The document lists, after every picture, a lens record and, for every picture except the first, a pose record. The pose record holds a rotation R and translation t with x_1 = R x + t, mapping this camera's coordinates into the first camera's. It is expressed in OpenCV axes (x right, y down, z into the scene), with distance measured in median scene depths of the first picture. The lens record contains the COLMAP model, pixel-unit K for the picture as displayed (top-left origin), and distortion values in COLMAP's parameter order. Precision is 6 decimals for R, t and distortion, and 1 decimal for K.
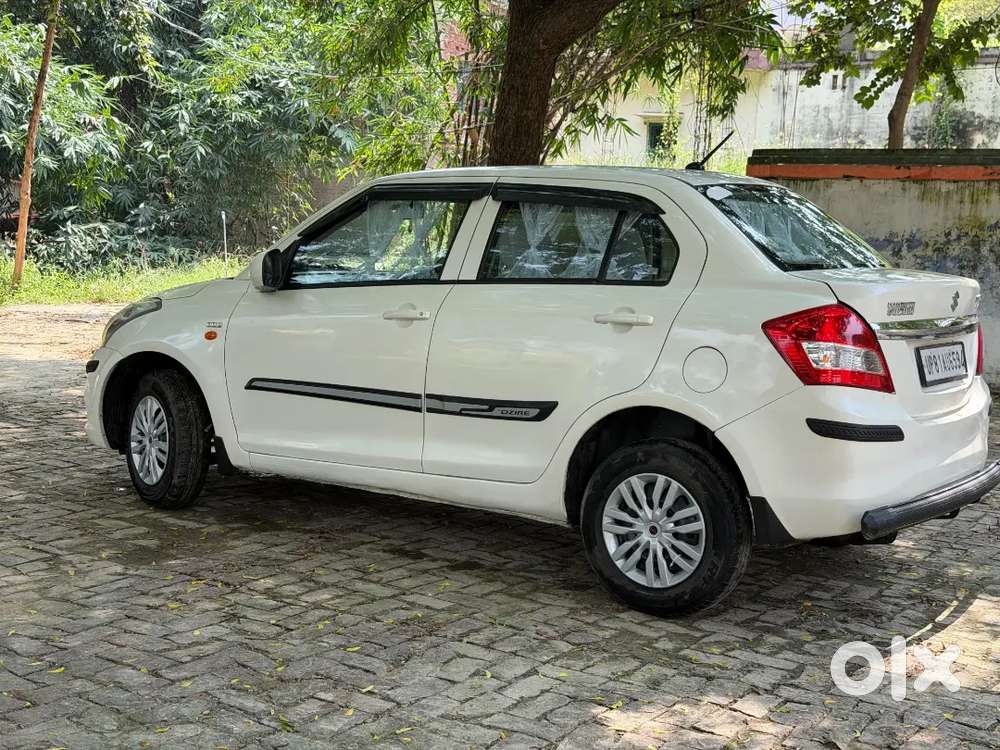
lens RADIAL K [[1387.1, 0, 494.9], [0, 1387.1, 384.3], [0, 0, 1]] dist [0.141243, -0.096405]
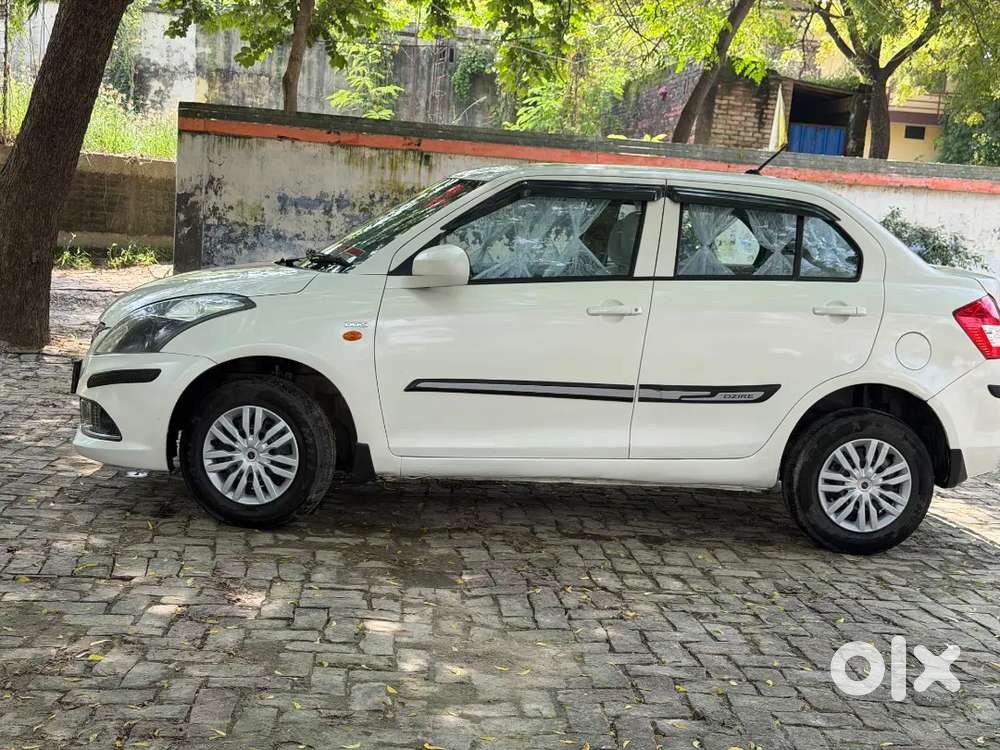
lens RADIAL K [[1387.1, 0, 494.9], [0, 1387.1, 384.3], [0, 0, 1]] dist [0.141243, -0.096405]
pose [[0.749814, -0.071508, 0.657774, -0.892016], [0.037495, 0.997137, 0.065659, -0.072237], [-0.660586, -0.024569, 0.750348, 0.292632]]
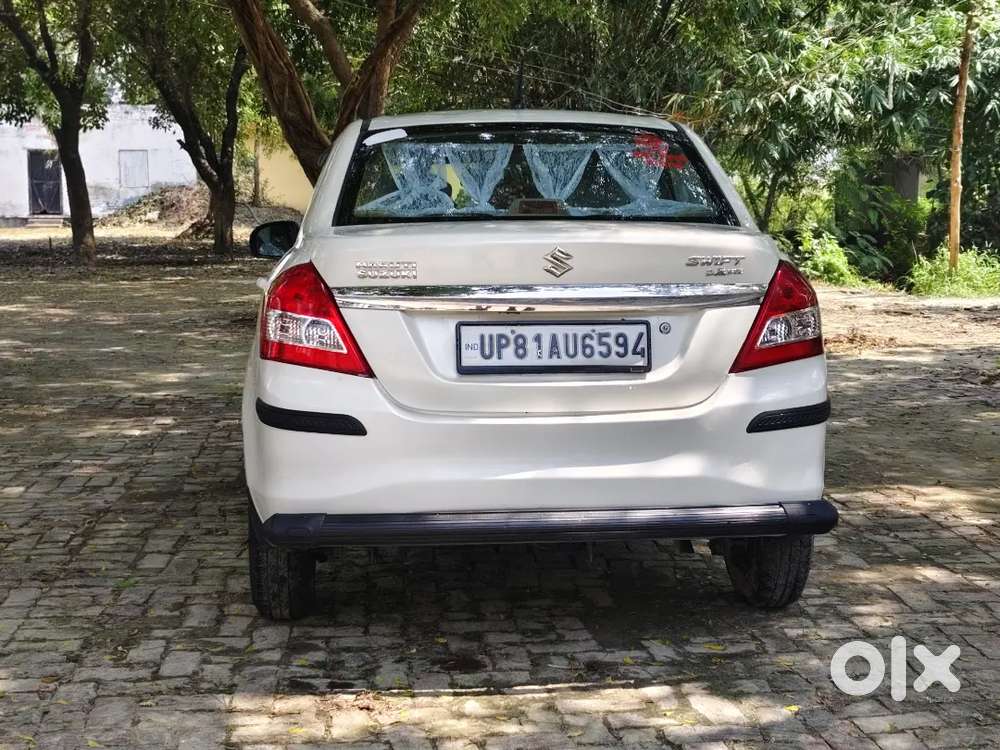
lens RADIAL K [[1472.4, 0, 500.9], [0, 1472.4, 361.7], [0, 0, 1]] dist [0.029534, -0.138209]
pose [[0.632877, 0.041099, -0.773161, 0.918705], [-0.056668, 0.998371, 0.006685, -0.010930], [0.772176, 0.039583, 0.634174, 0.495324]]
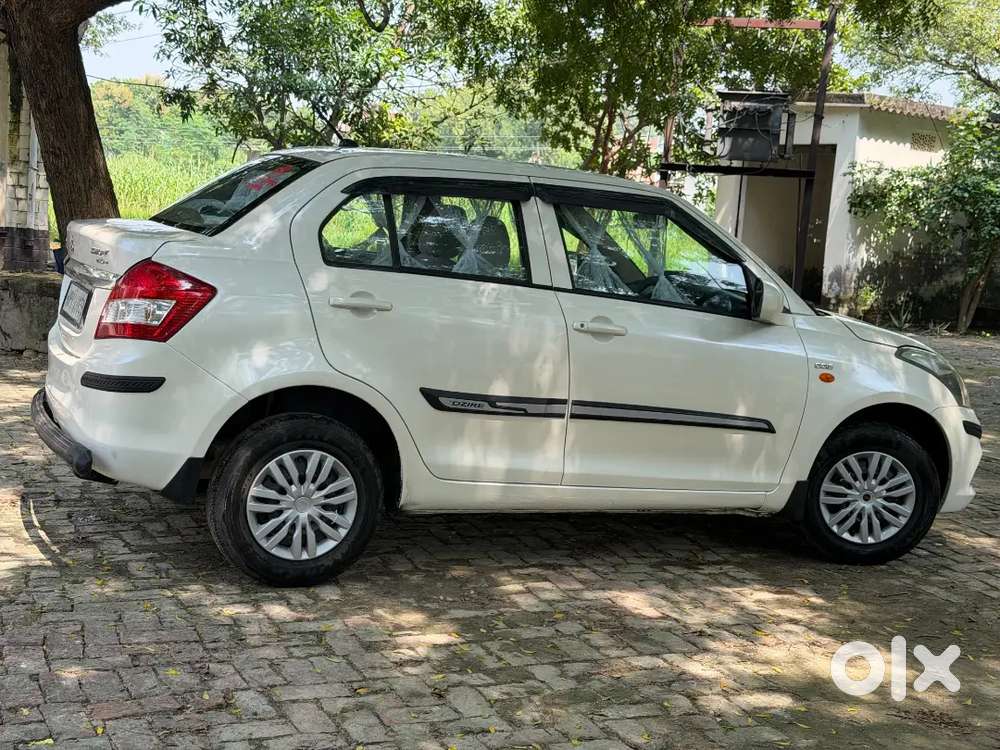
lens RADIAL K [[1387.1, 0, 494.9], [0, 1387.1, 384.3], [0, 0, 1]] dist [0.141243, -0.096405]
pose [[-0.534291, 0.024266, -0.844952, 1.061270], [-0.193008, 0.969680, 0.149894, -0.177690], [0.822970, 0.243170, -0.513408, 1.846103]]
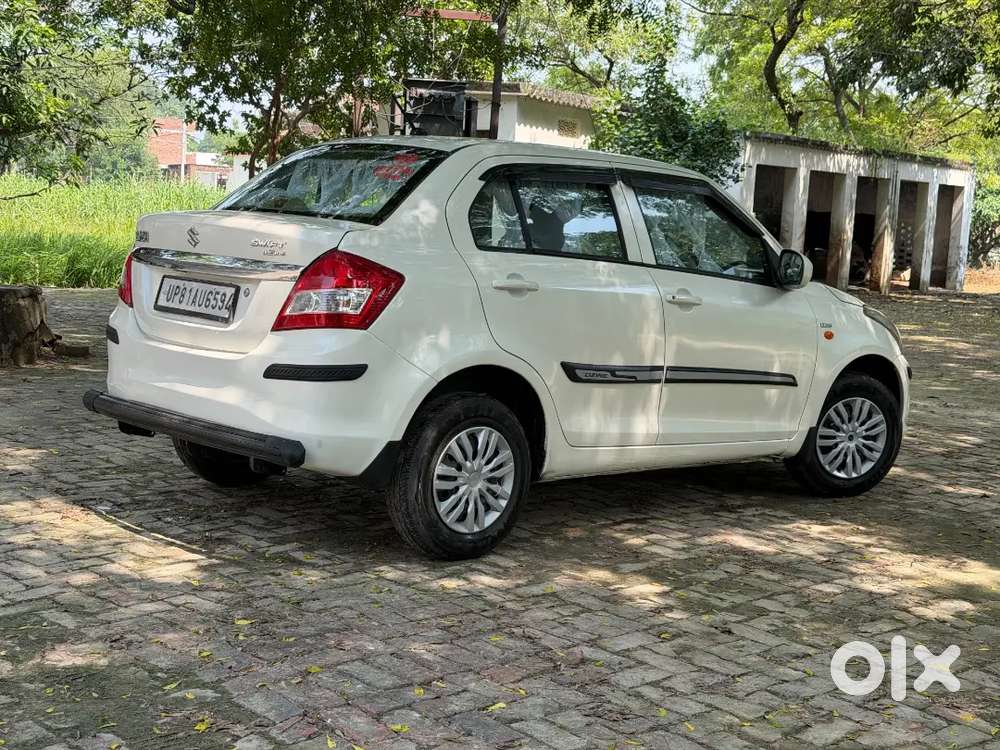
lens RADIAL K [[1384.8, 0, 500.0], [0, 1384.8, 375.0], [0, 0, 1]] dist [0.198603, -0.427482]
pose [[-0.223187, 0.052439, -0.973364, 1.294738], [-0.174105, 0.980351, 0.092737, -0.095181], [0.959101, 0.190165, -0.209672, 1.466840]]
